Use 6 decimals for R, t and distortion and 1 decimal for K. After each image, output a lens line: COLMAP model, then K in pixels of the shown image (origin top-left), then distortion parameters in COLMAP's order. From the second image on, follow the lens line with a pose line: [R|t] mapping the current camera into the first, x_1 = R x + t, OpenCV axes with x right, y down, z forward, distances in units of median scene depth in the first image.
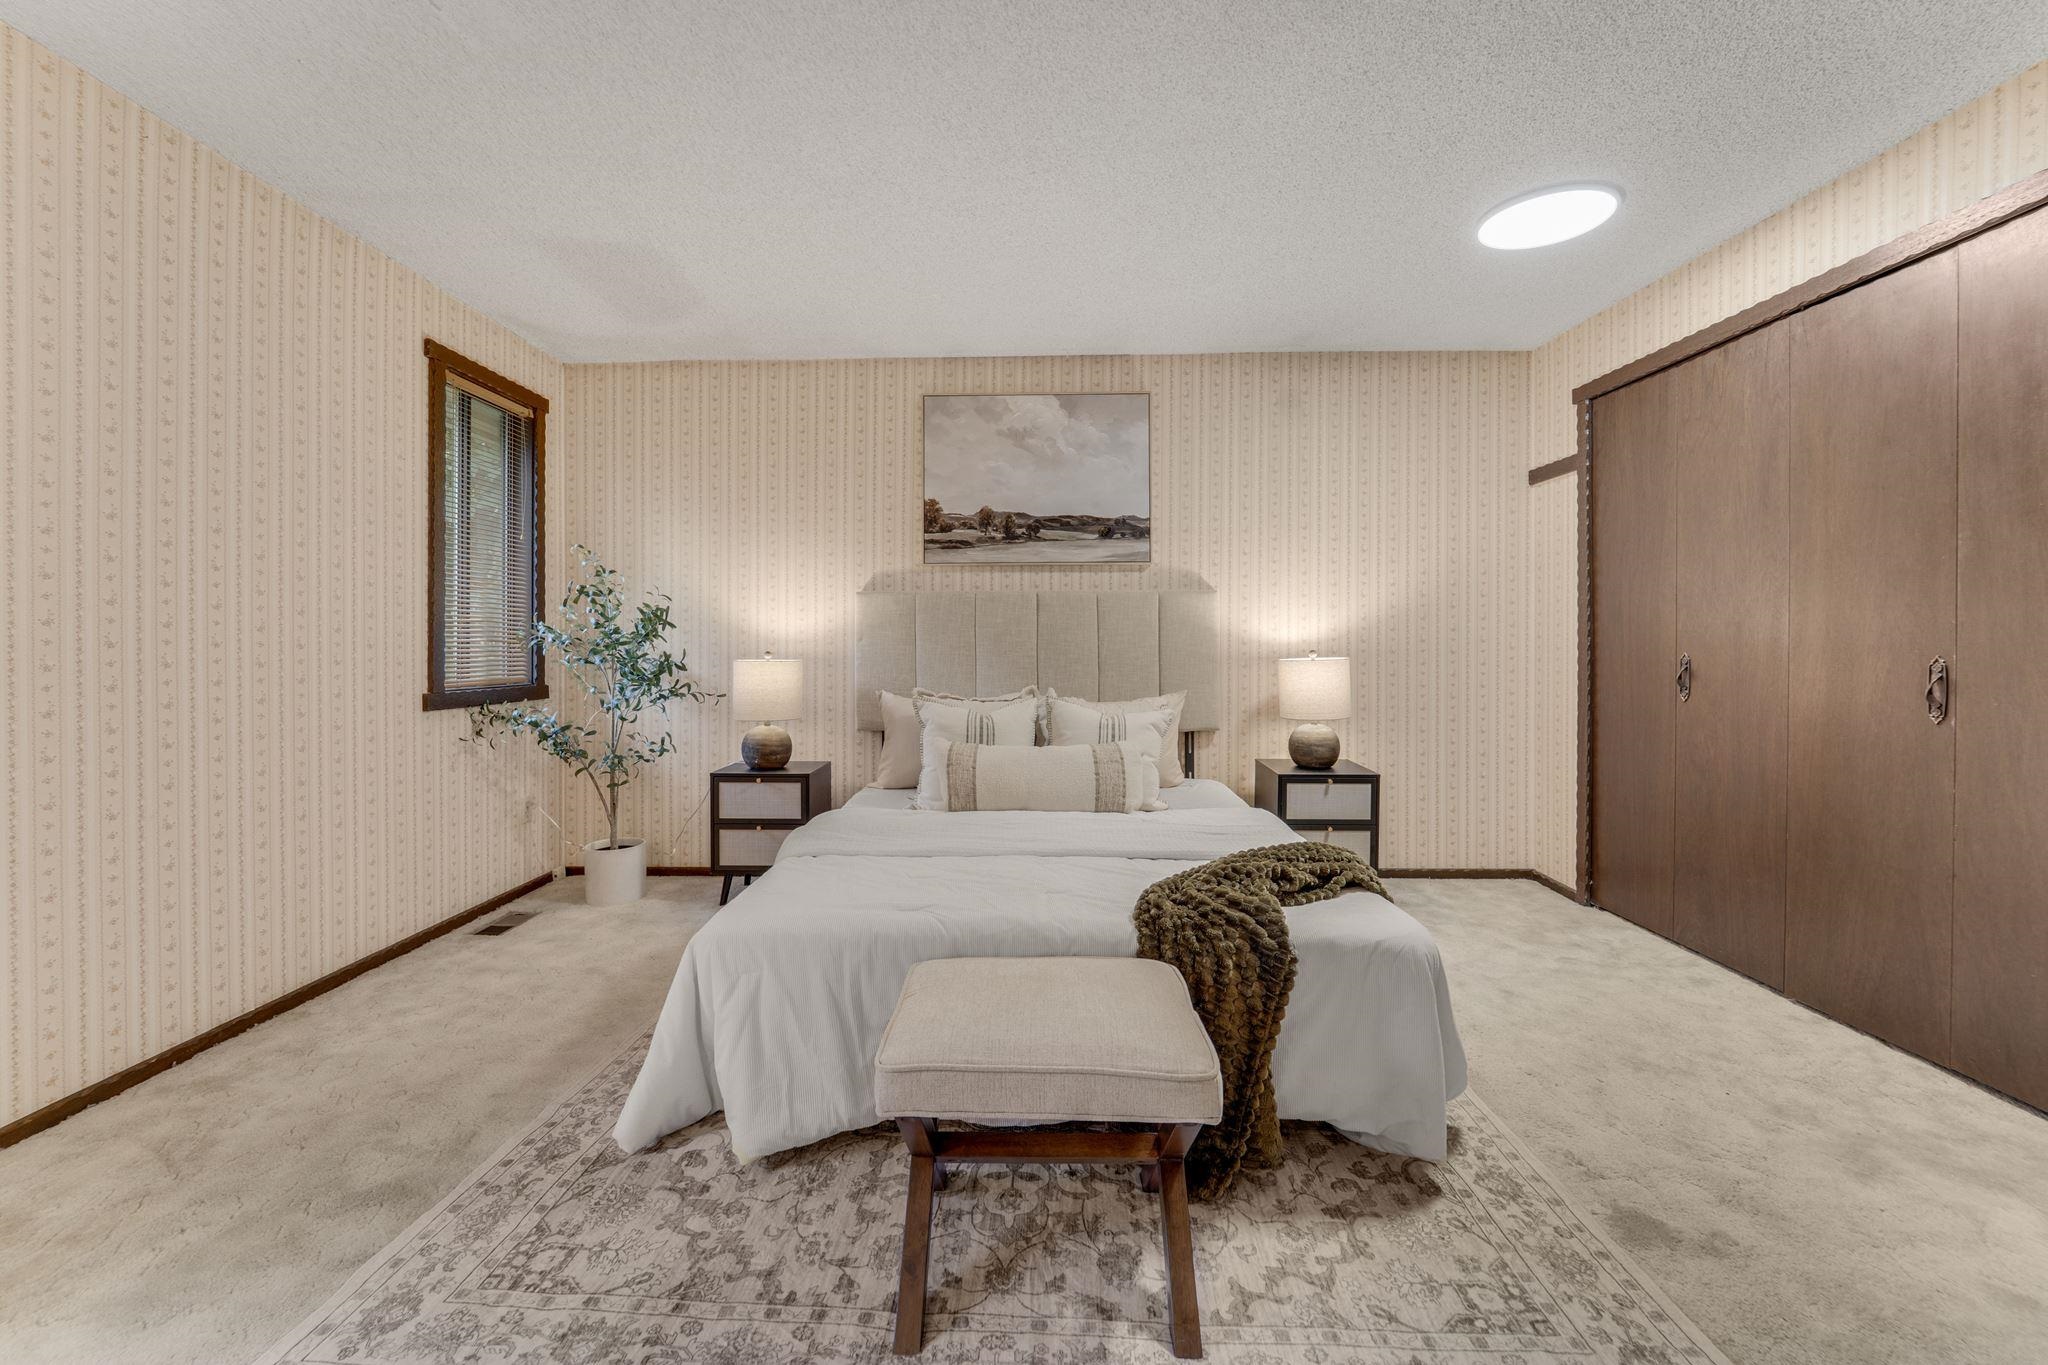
lens RADIAL K [[861.0, 0, 996.8], [0, 861.0, 643.6], [0, 0, 1]] dist [-0.012893, -0.001051]
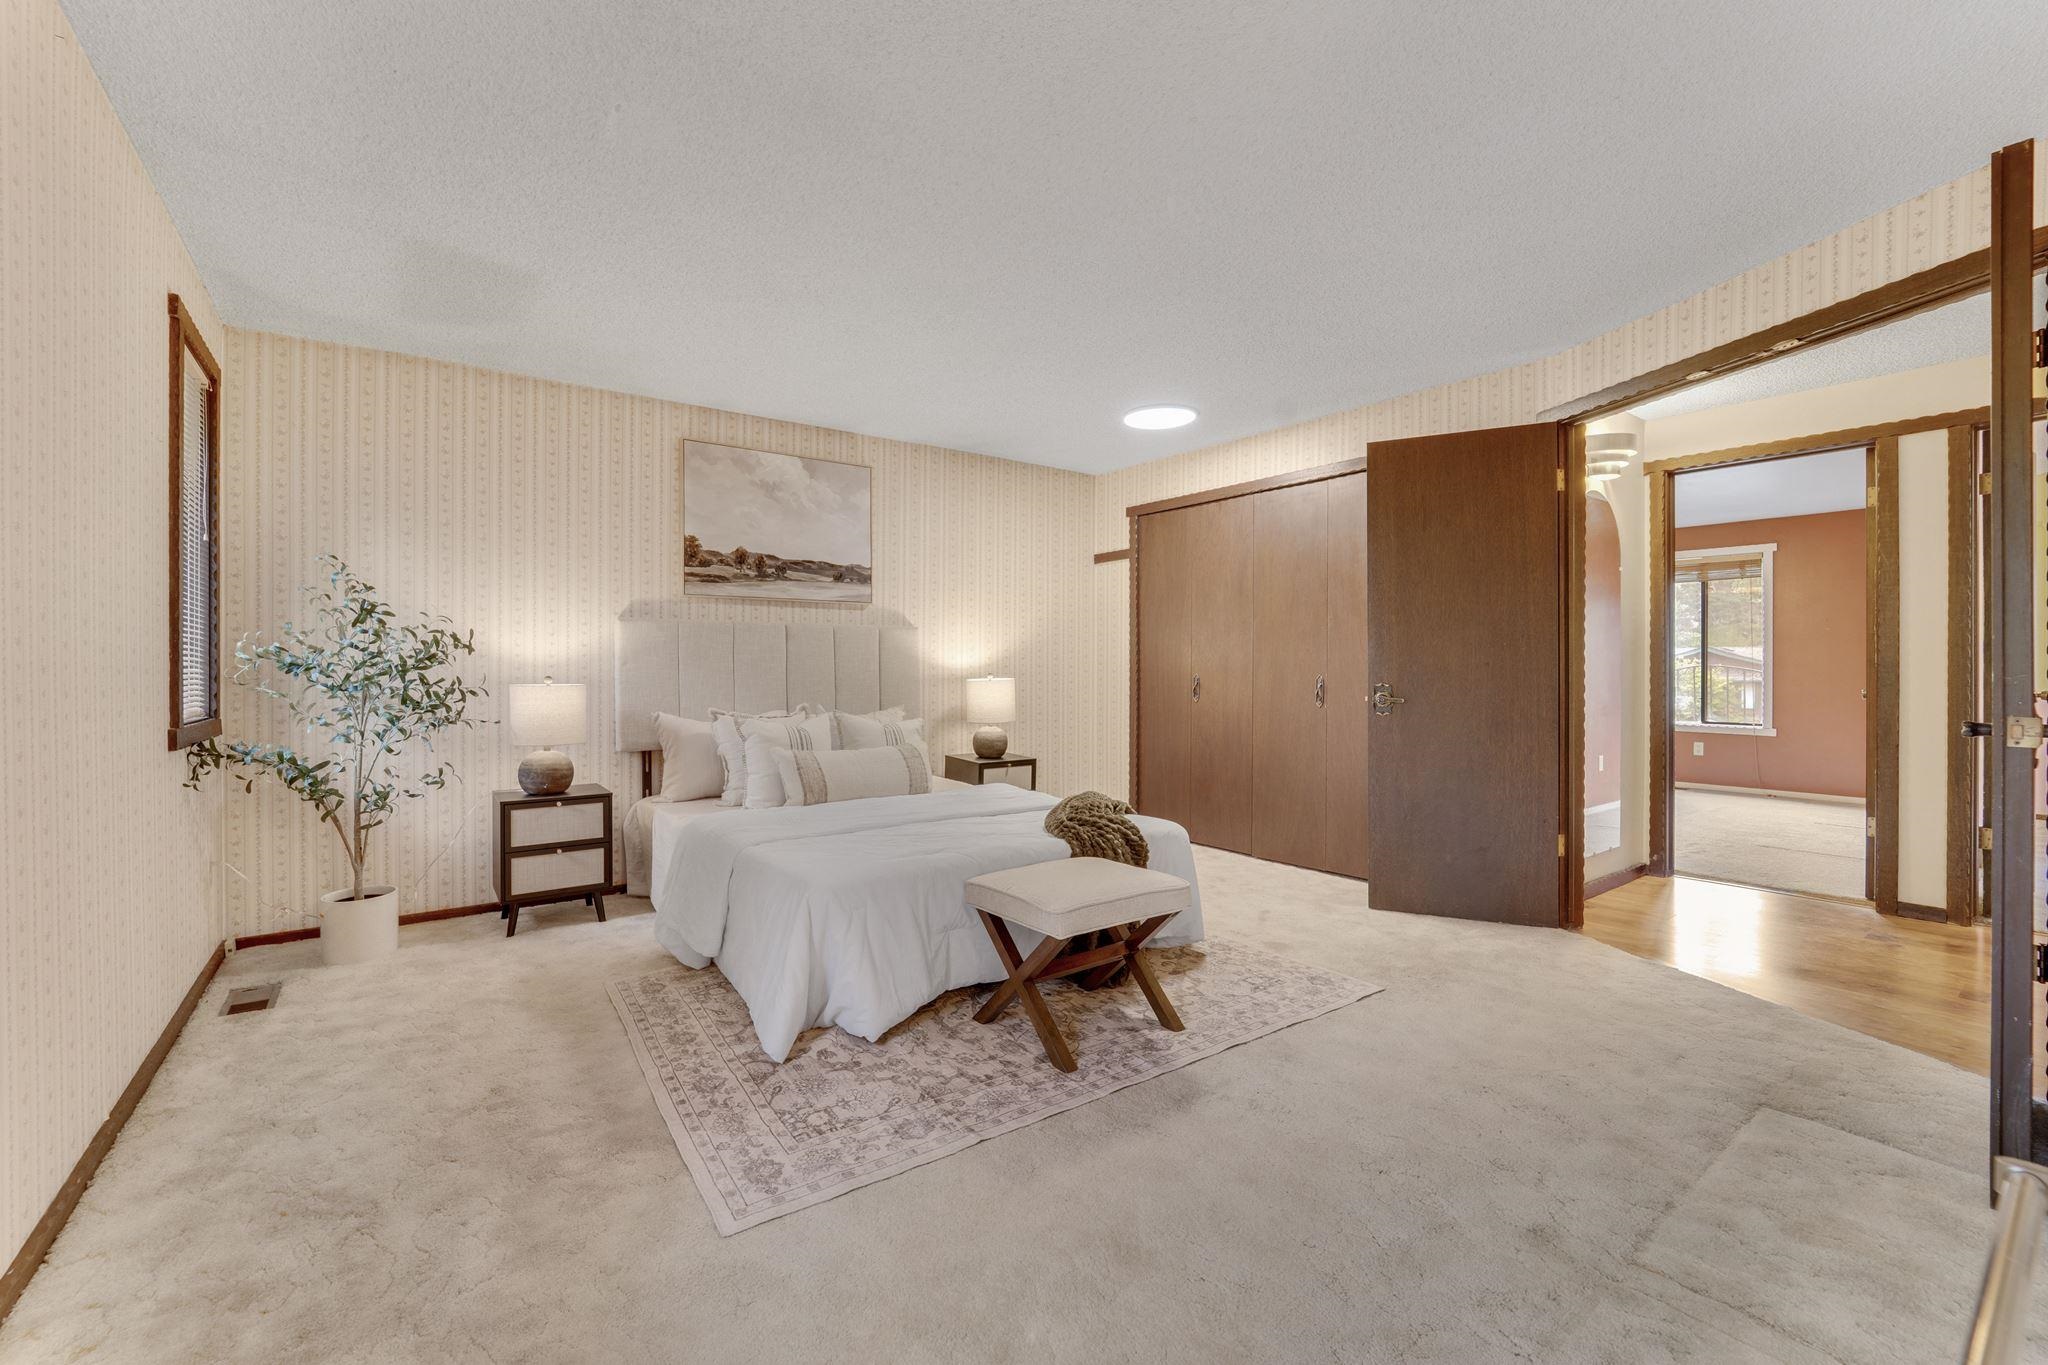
lens RADIAL K [[861.0, 0, 1013.5], [0, 861.0, 670.8], [0, 0, 1]] dist [-0.012893, -0.001051]
pose [[0.784004, -0.001336, 0.620754, -0.477970], [-0.001672, 0.999990, 0.004264, -0.002296], [-0.620753, -0.004381, 0.783994, -0.116616]]
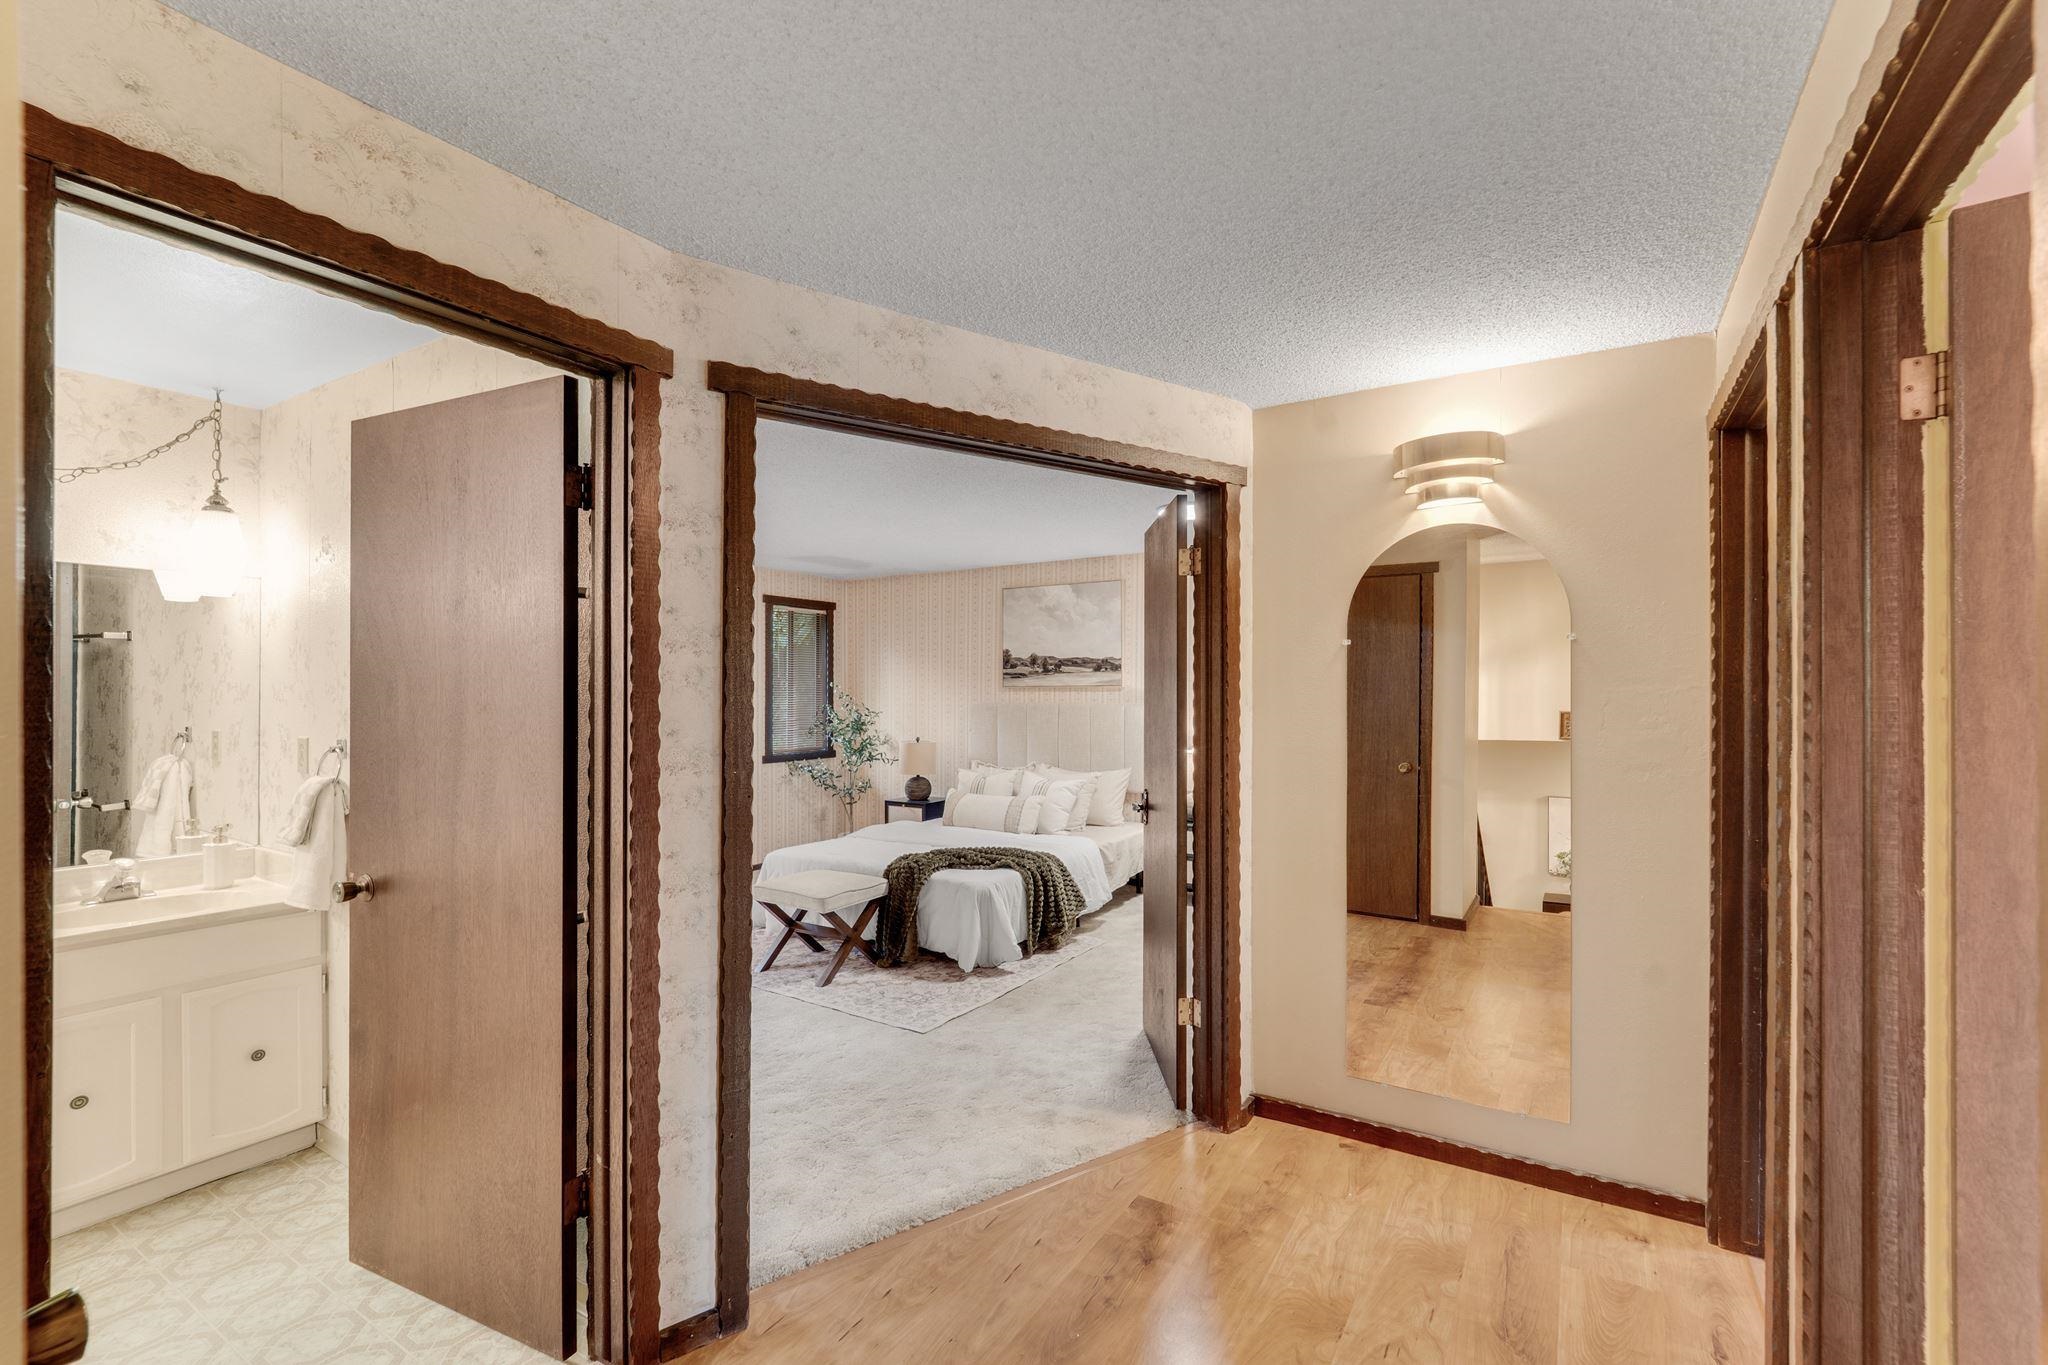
lens RADIAL K [[861.0, 0, 1063.3], [0, 861.0, 684.5], [0, 0, 1]] dist [-0.012893, -0.001051]
pose [[0.881288, -0.001761, -0.472576, 0.923248], [-0.000269, 0.999991, -0.004228, -0.100152], [0.472579, 0.003853, 0.881280, -0.505080]]
